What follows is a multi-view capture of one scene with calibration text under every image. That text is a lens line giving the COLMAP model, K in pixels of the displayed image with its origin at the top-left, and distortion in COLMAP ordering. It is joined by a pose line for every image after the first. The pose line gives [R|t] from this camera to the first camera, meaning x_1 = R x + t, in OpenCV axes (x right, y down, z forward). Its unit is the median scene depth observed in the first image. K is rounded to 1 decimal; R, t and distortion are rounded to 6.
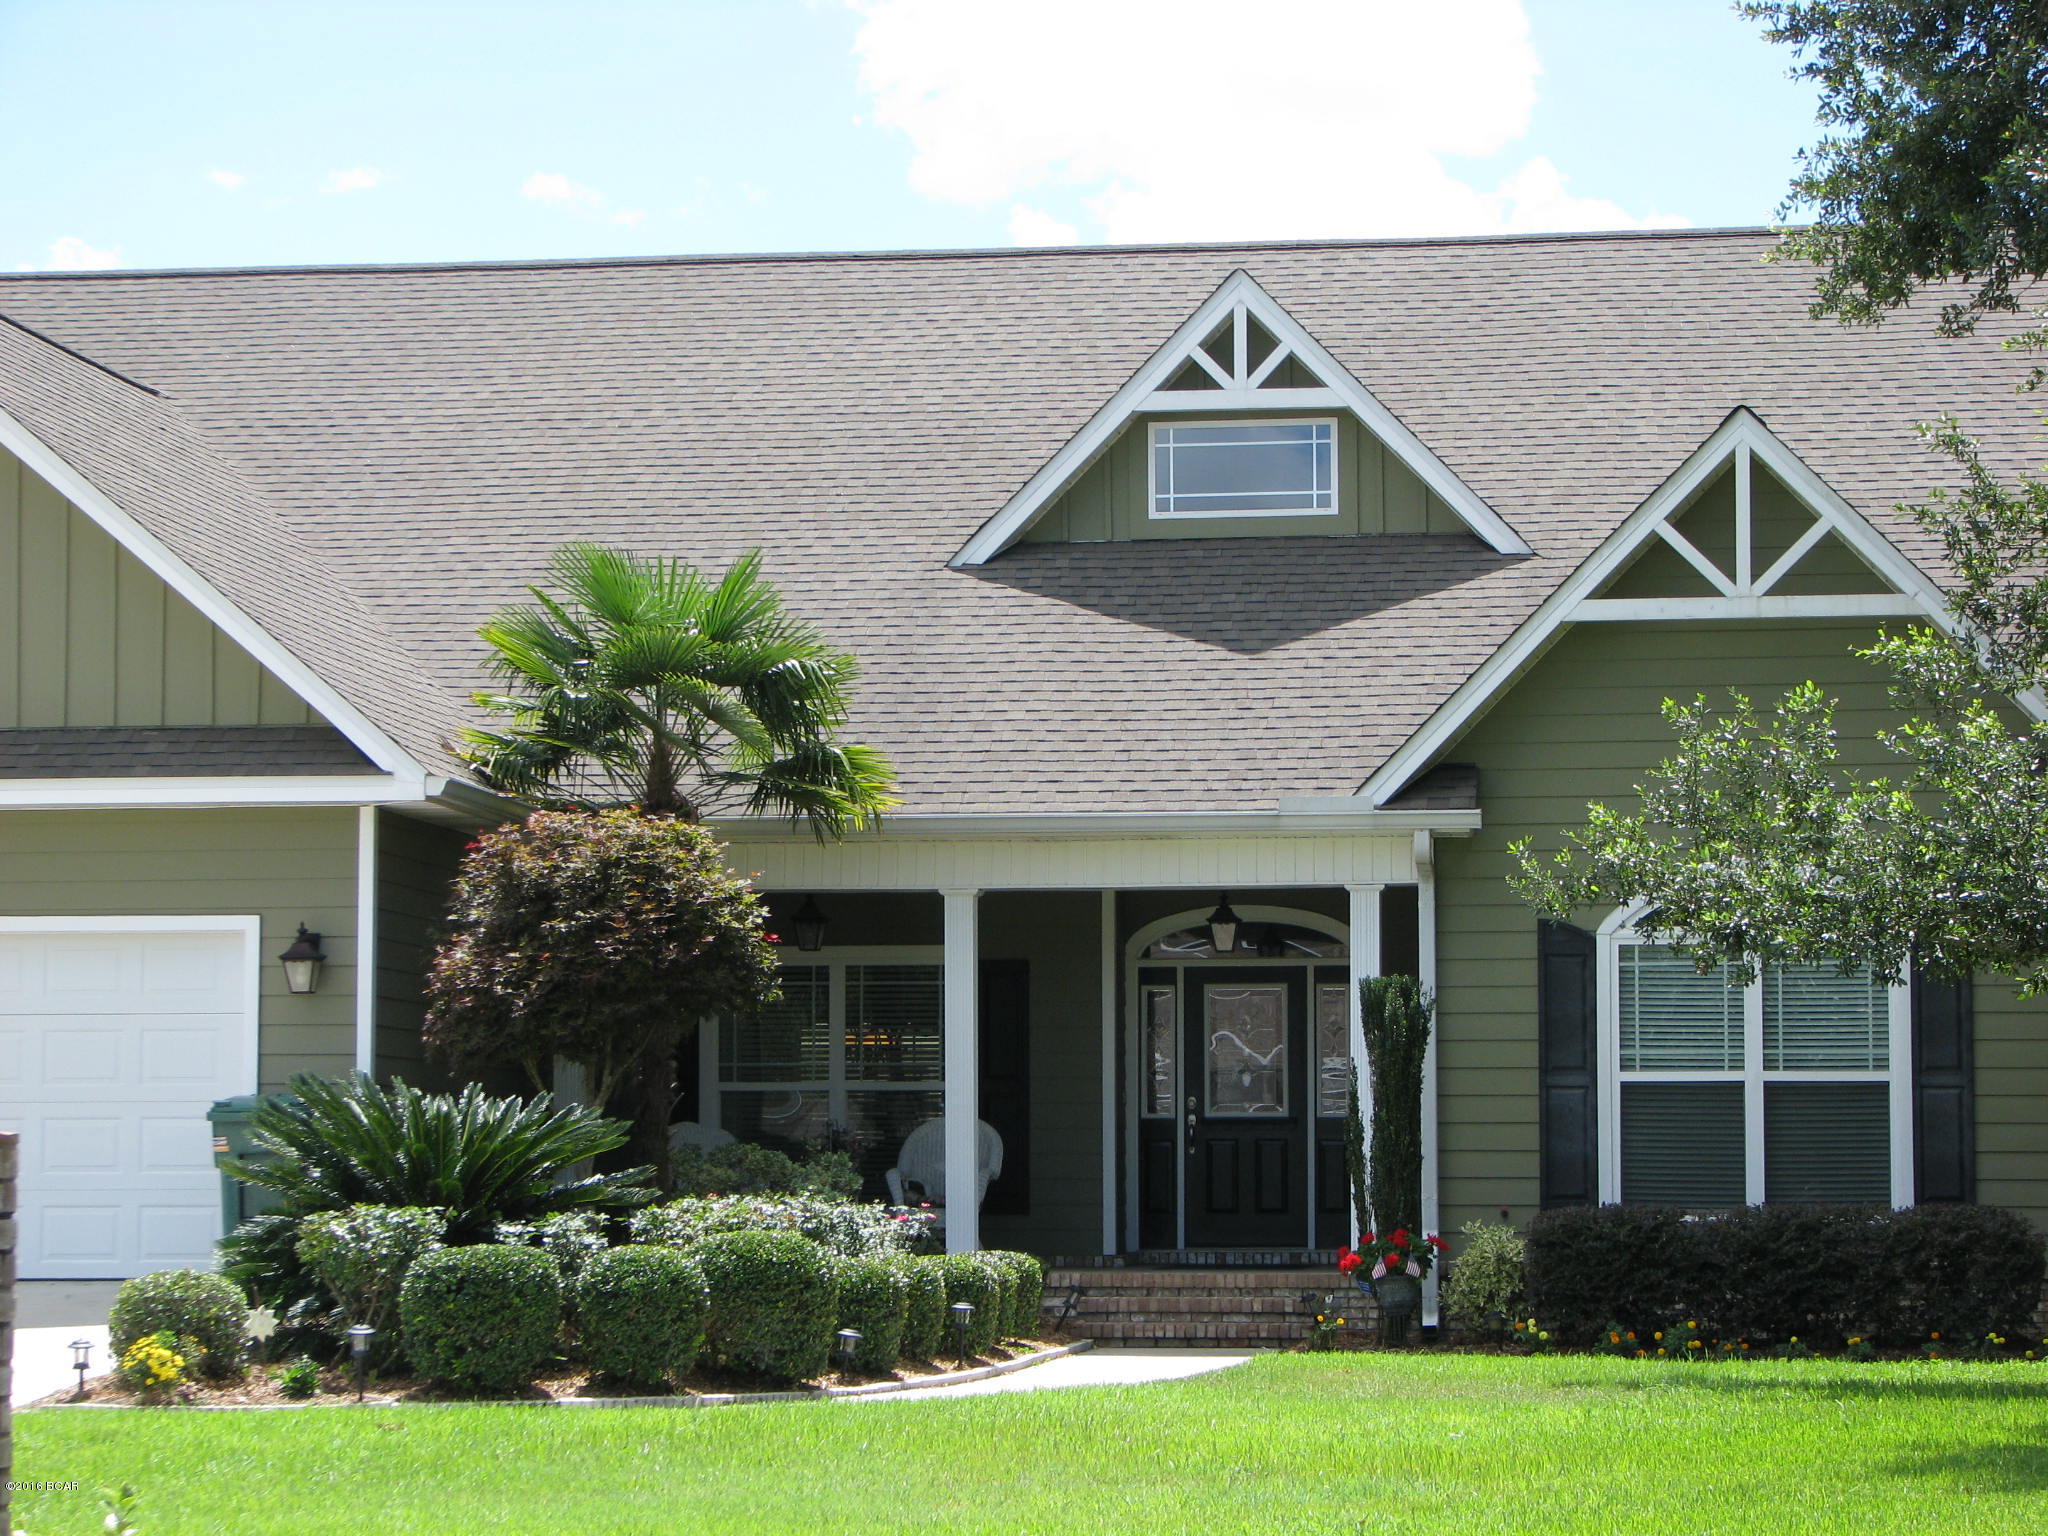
lens RADIAL K [[5440.3, 0, 1013.6], [0, 5440.3, 778.3], [0, 0, 1]] dist [0.084783, 0.947776]
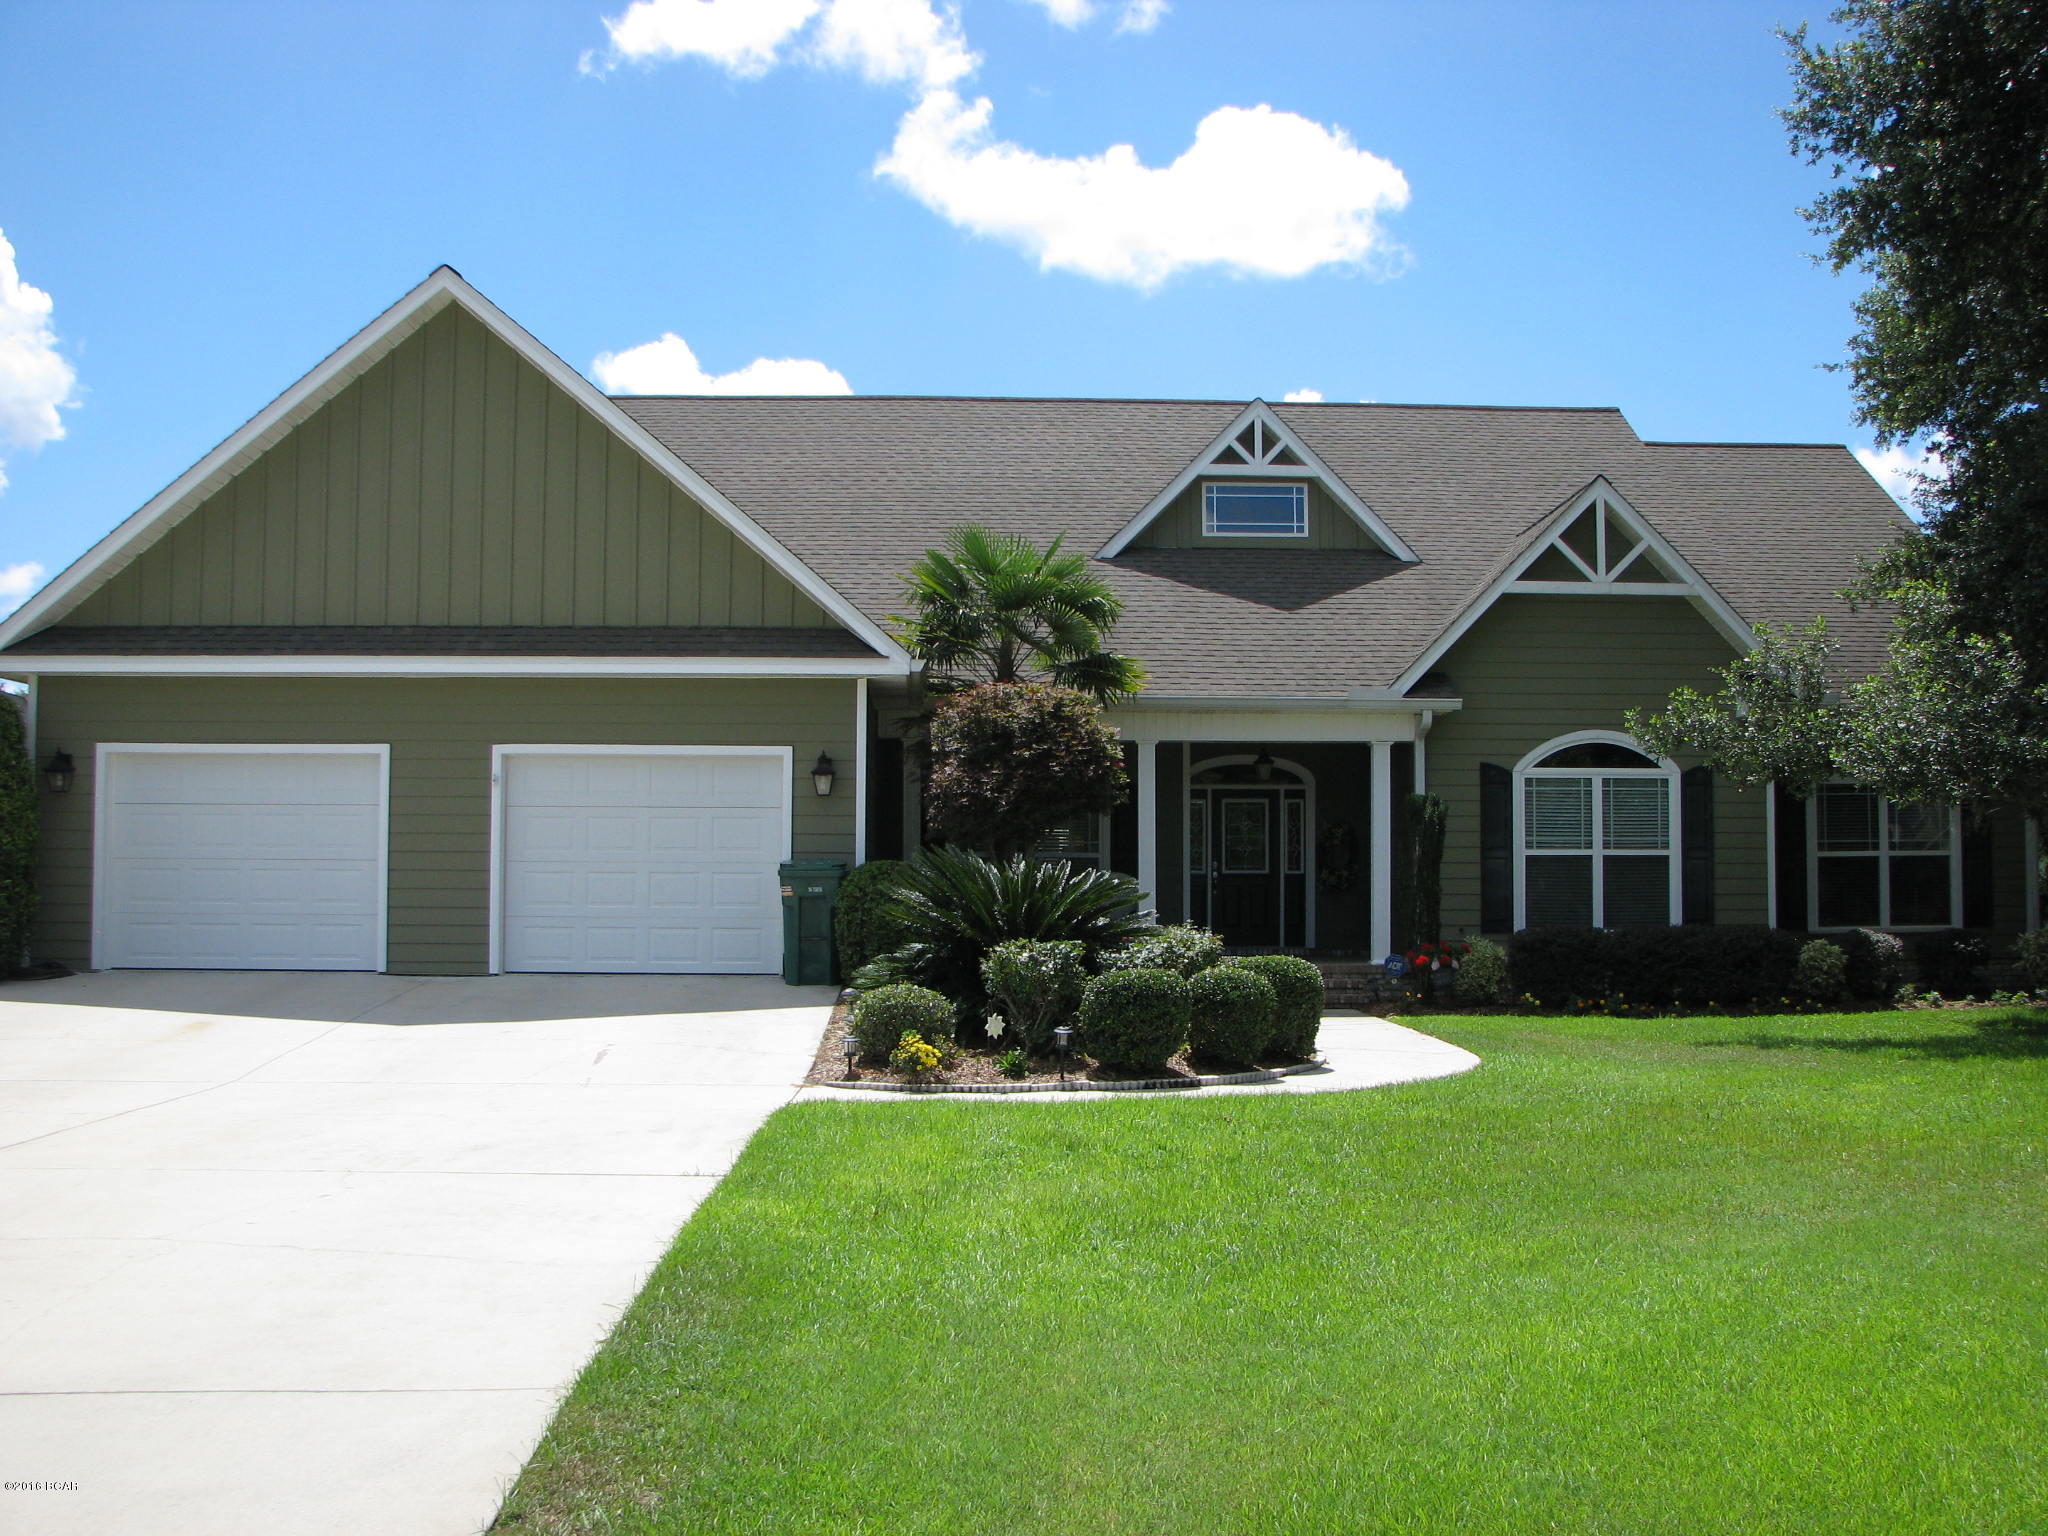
lens RADIAL K [[2212.8, 0, 1050.9], [0, 2212.8, 775.6], [0, 0, 1]] dist [-0.203847, 0.293425]
pose [[0.982180, 0.013267, 0.187472, -0.175358], [-0.017576, 0.999618, 0.021343, 0.017717], [-0.187118, -0.024258, 0.982038, 0.336679]]
